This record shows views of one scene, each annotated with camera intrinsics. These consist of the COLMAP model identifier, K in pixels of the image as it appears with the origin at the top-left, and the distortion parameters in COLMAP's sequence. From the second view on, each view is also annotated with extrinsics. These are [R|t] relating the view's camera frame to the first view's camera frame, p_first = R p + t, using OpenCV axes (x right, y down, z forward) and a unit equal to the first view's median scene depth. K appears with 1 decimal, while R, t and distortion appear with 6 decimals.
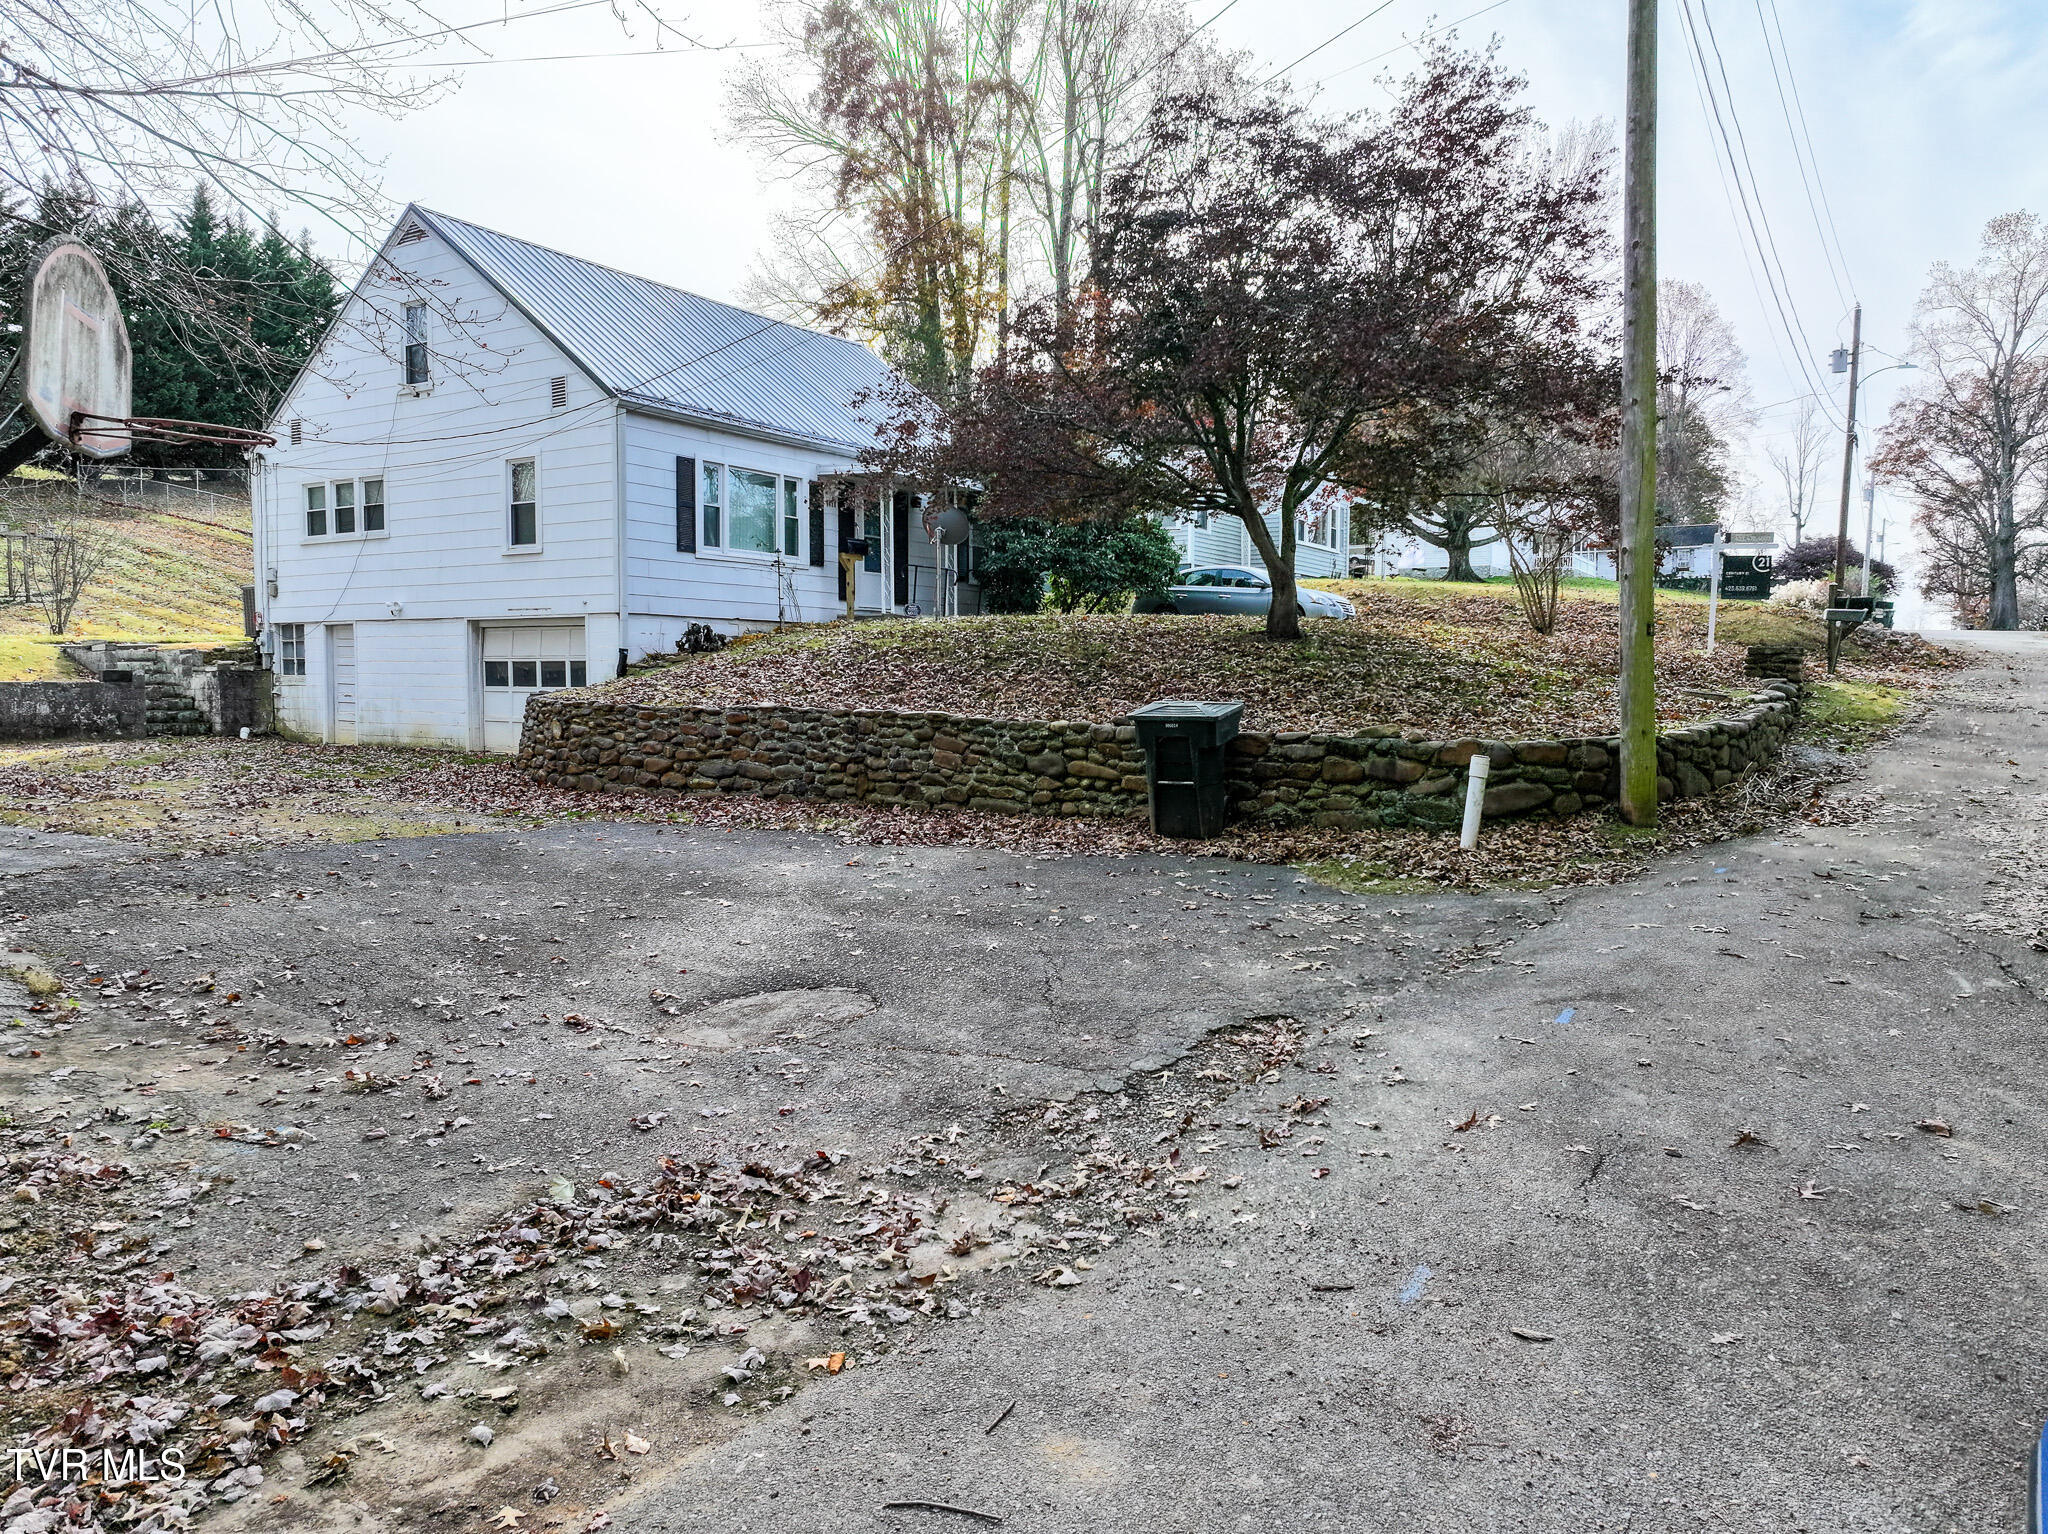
lens RADIAL K [[1435.8, 0, 1032.7], [0, 1435.8, 763.8], [0, 0, 1]] dist [0.001830, 0.012233]
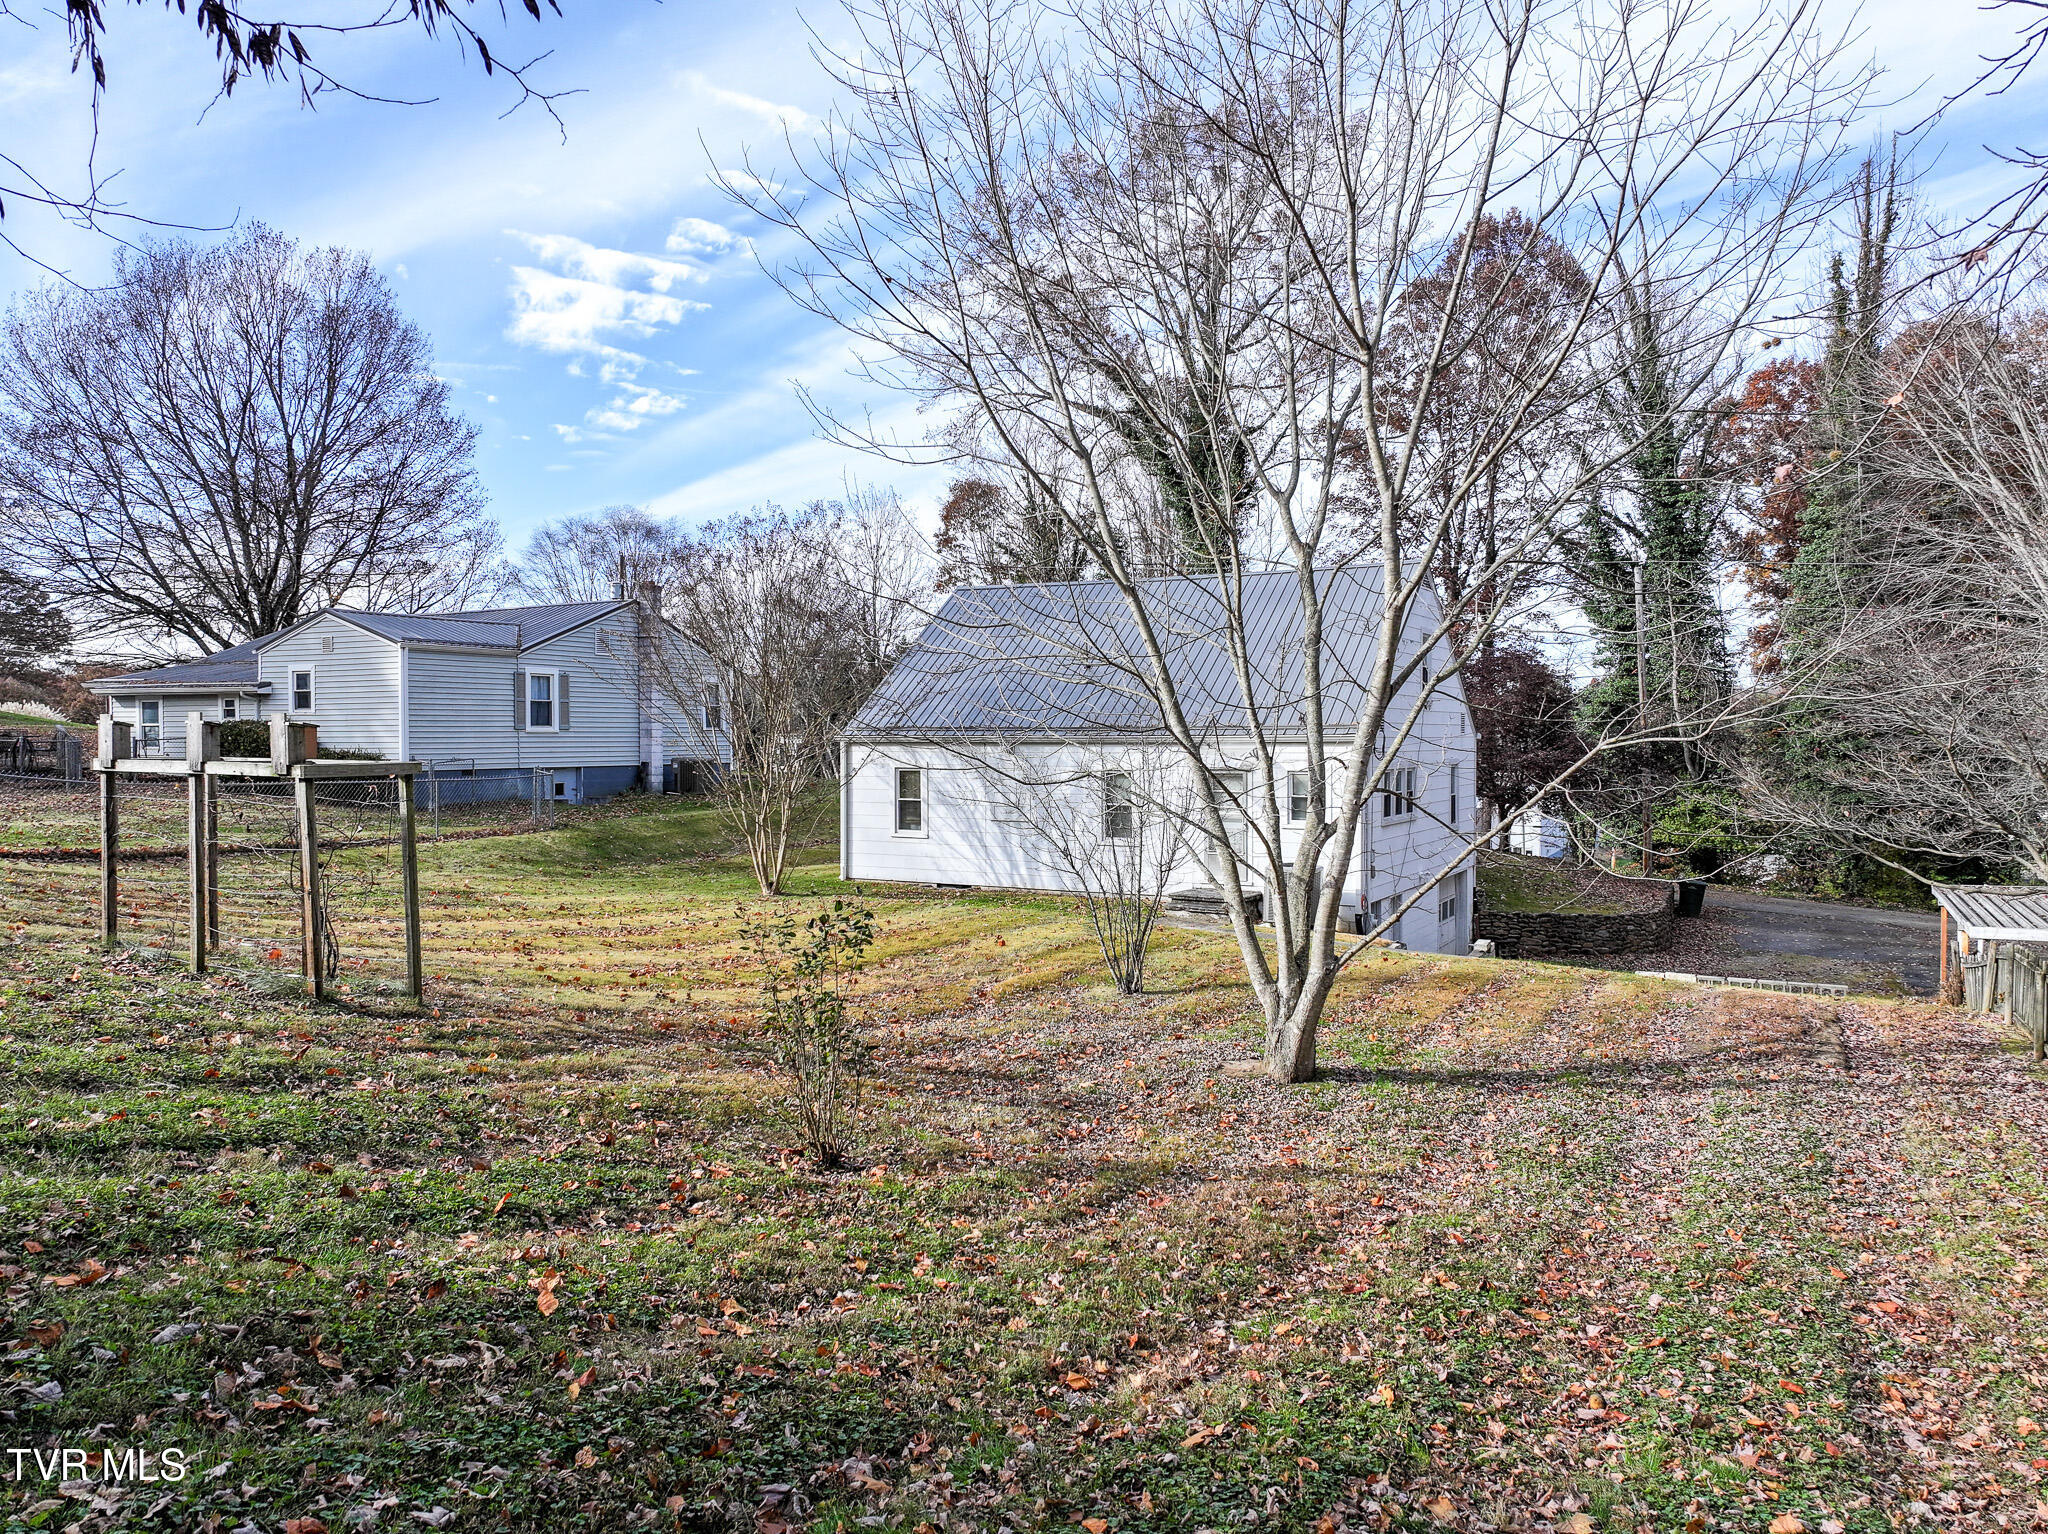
lens RADIAL K [[1435.8, 0, 1032.7], [0, 1435.8, 763.8], [0, 0, 1]] dist [0.001830, 0.012233]
pose [[-0.053739, -0.021430, 0.998325, -1.696370], [0.059746, 0.997910, 0.024637, -0.261996], [-0.996766, 0.060970, -0.052347, 1.433376]]
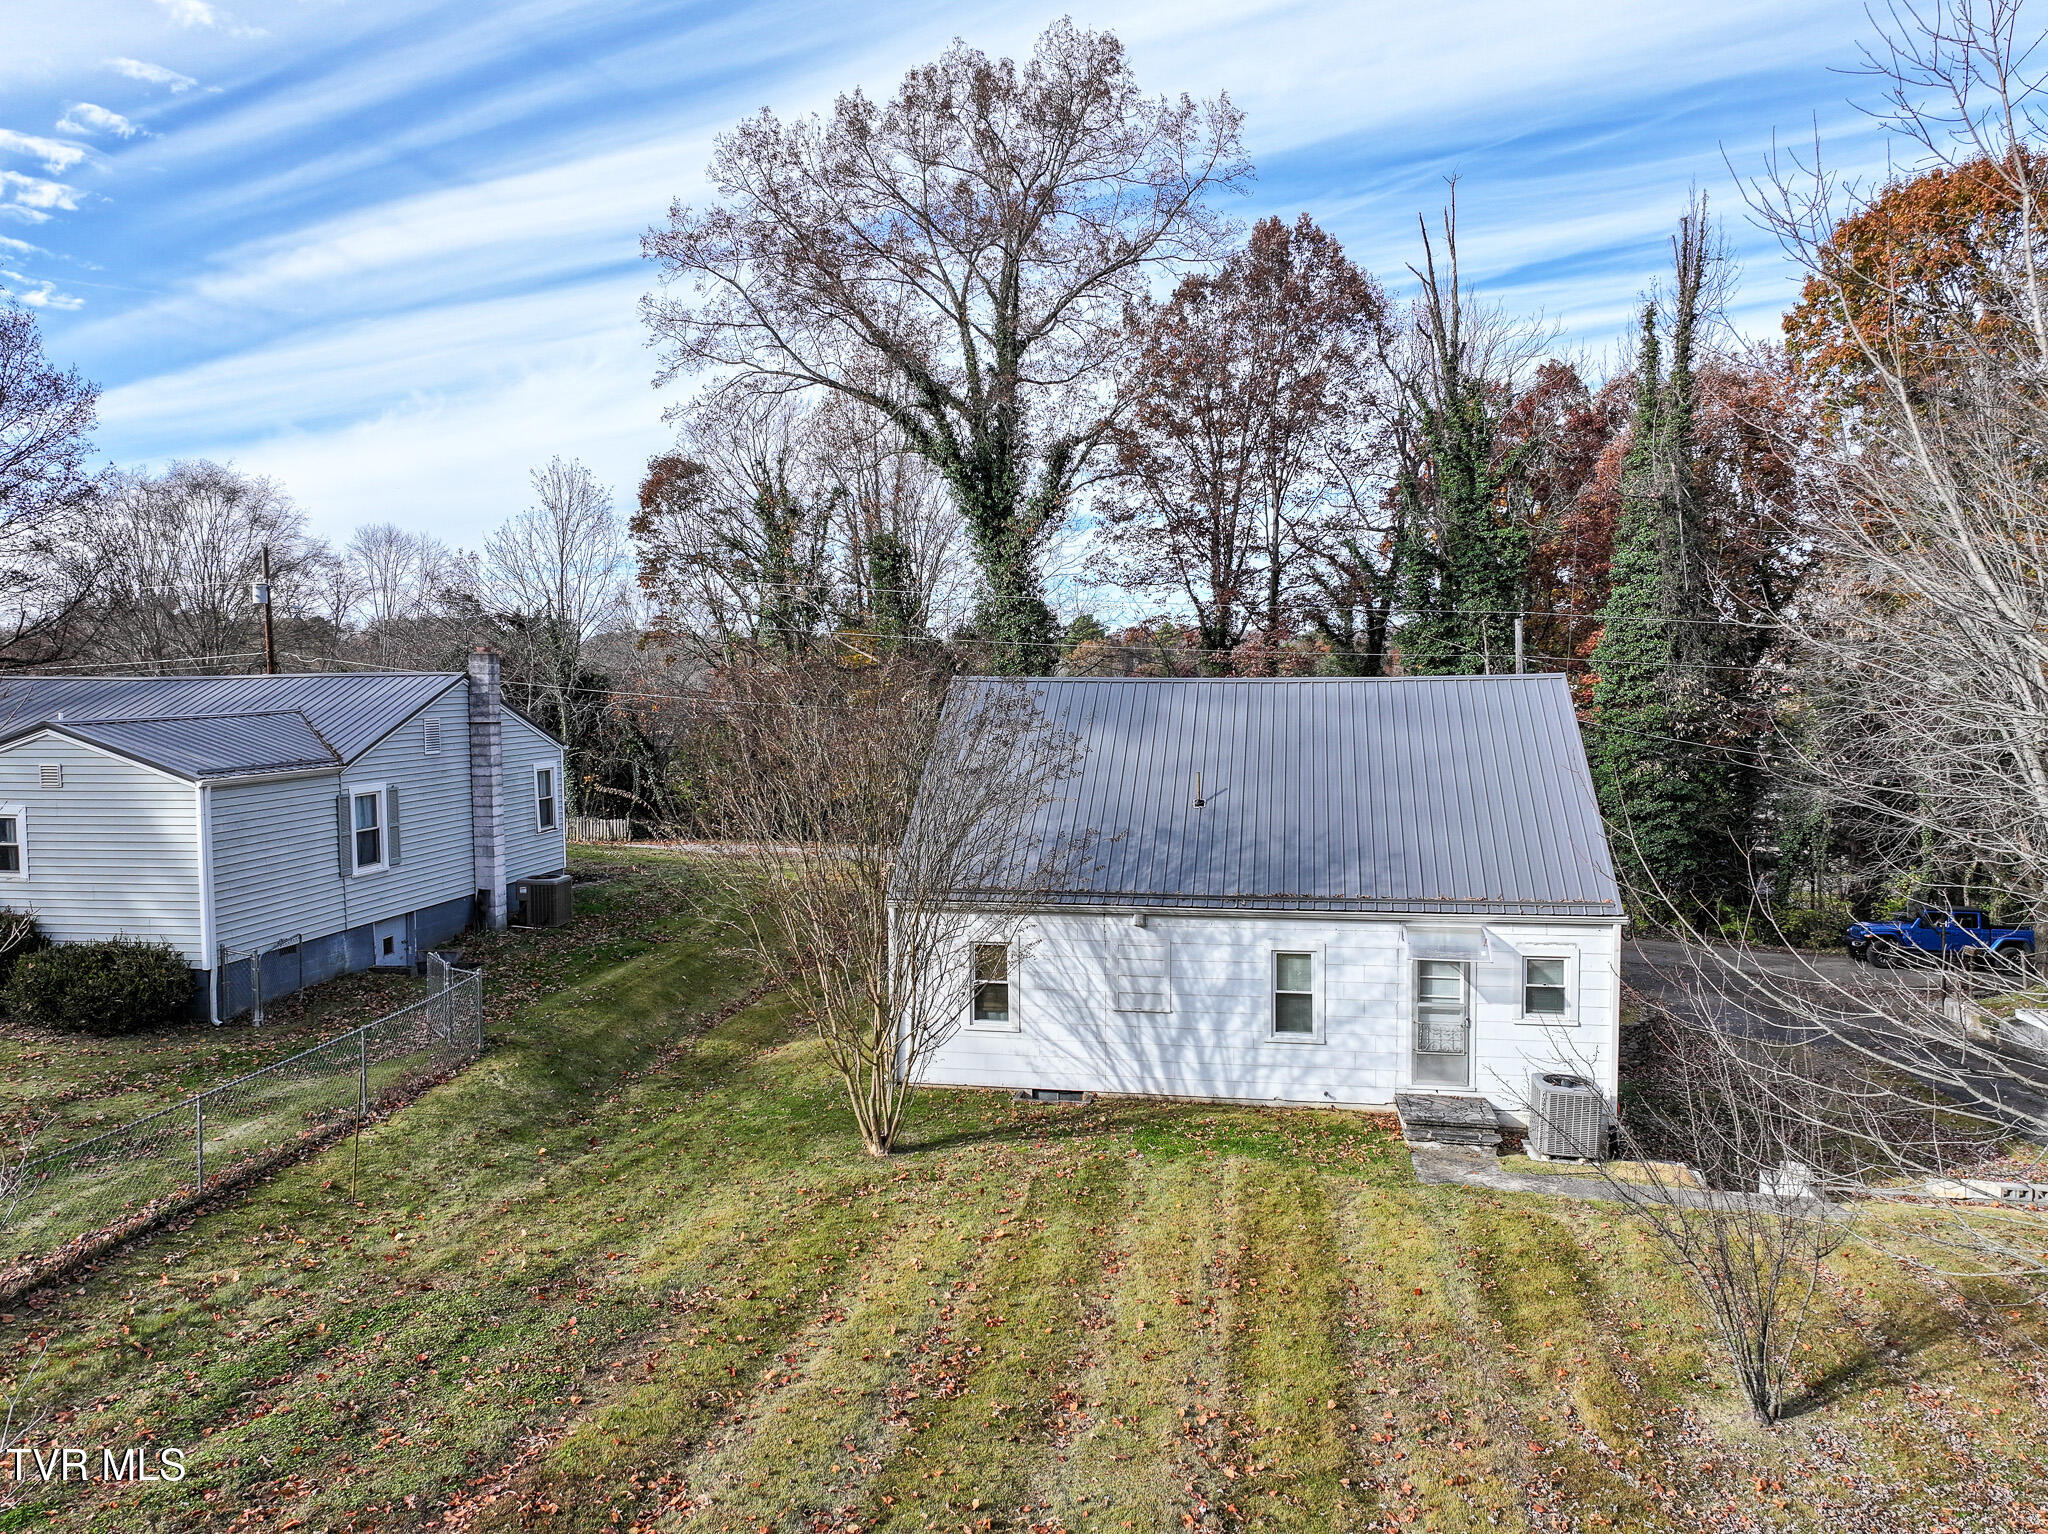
lens RADIAL K [[1435.8, 0, 1032.7], [0, 1435.8, 763.8], [0, 0, 1]] dist [0.001830, 0.012233]
pose [[-0.371331, -0.060572, 0.926523, -1.329188], [0.058691, 0.994343, 0.088527, -0.445750], [-0.926644, 0.087251, -0.365675, 1.808789]]
